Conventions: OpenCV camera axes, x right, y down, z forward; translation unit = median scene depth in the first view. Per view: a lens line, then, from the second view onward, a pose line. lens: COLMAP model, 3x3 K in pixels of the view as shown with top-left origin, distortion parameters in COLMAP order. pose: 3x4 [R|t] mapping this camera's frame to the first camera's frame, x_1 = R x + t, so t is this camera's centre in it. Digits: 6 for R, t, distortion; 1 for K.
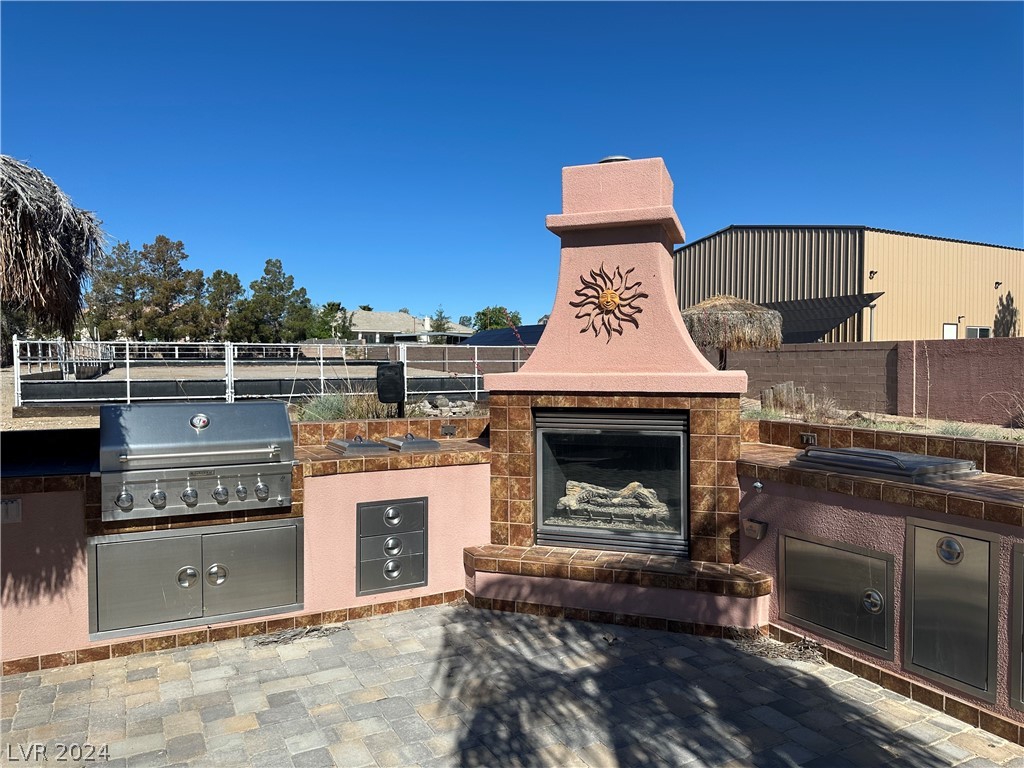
lens RADIAL K [[722.8, 0, 515.5], [0, 722.8, 383.1], [0, 0, 1]] dist [0.083678, -0.112303]
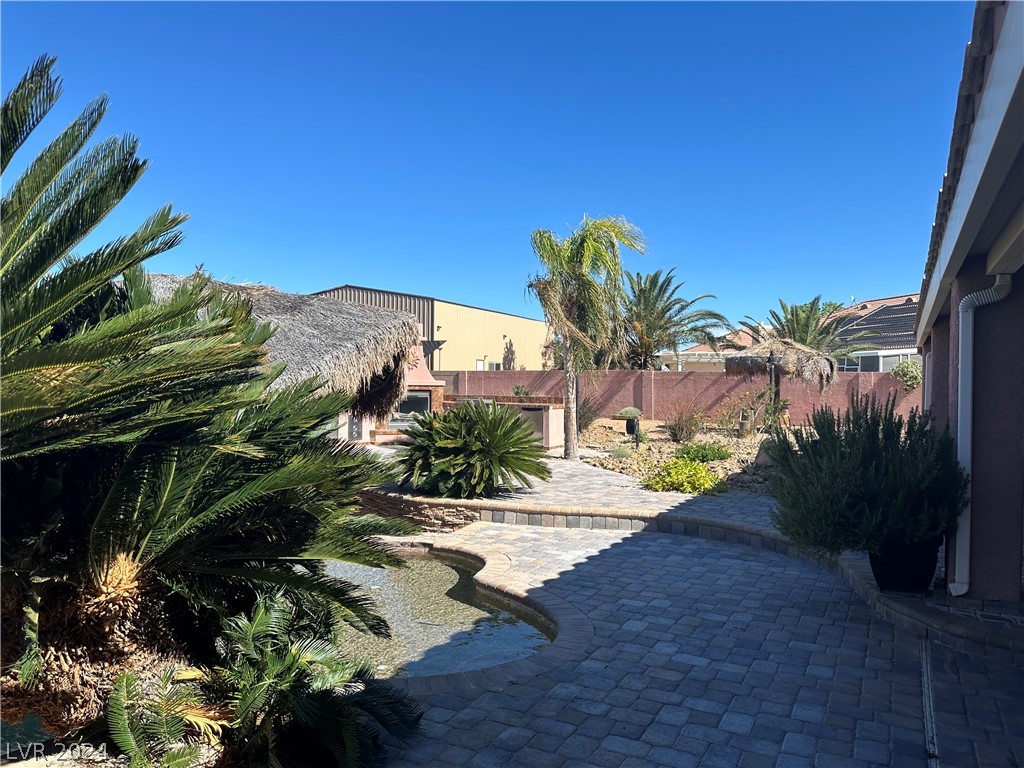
lens RADIAL K [[722.8, 0, 466.3], [0, 722.8, 386.5], [0, 0, 1]] dist [0.083678, -0.112303]
pose [[0.866225, 0.011120, 0.499531, -1.475524], [0.001357, 0.999696, -0.024606, 0.108743], [-0.499653, 0.021992, 0.865947, -2.356003]]
